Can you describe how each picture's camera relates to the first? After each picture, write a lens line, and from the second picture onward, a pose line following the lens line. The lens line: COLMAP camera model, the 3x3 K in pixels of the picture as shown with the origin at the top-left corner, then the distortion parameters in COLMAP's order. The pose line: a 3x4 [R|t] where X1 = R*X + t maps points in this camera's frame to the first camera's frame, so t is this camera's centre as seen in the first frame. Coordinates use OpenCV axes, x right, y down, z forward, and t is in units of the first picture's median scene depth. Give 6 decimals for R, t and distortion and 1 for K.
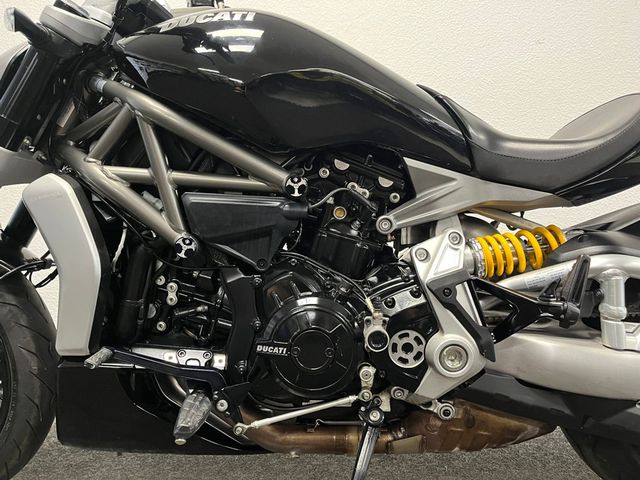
lens RADIAL K [[510.8, 0, 320.0], [0, 510.8, 240.0], [0, 0, 1]] dist [0.000353, -0.002341]
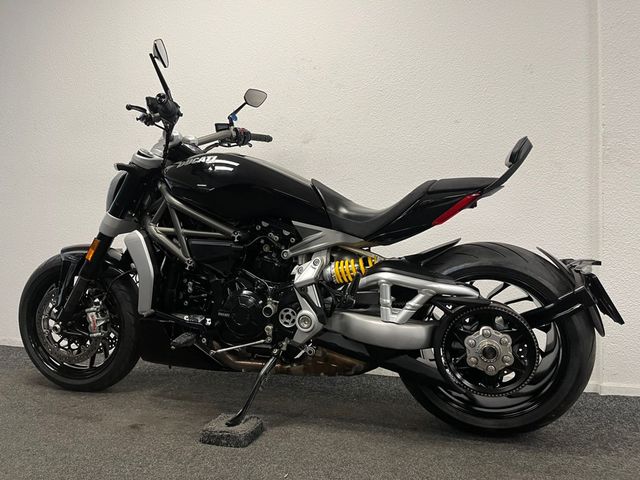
lens RADIAL K [[479.5, 0, 320.0], [0, 479.5, 240.0], [0, 0, 1]] dist [0.001642, -0.000343]
pose [[0.965602, 0.002274, -0.260015, 0.763721], [-0.007488, 0.999790, -0.019066, -0.053943], [0.259917, 0.020357, 0.965416, -0.768195]]
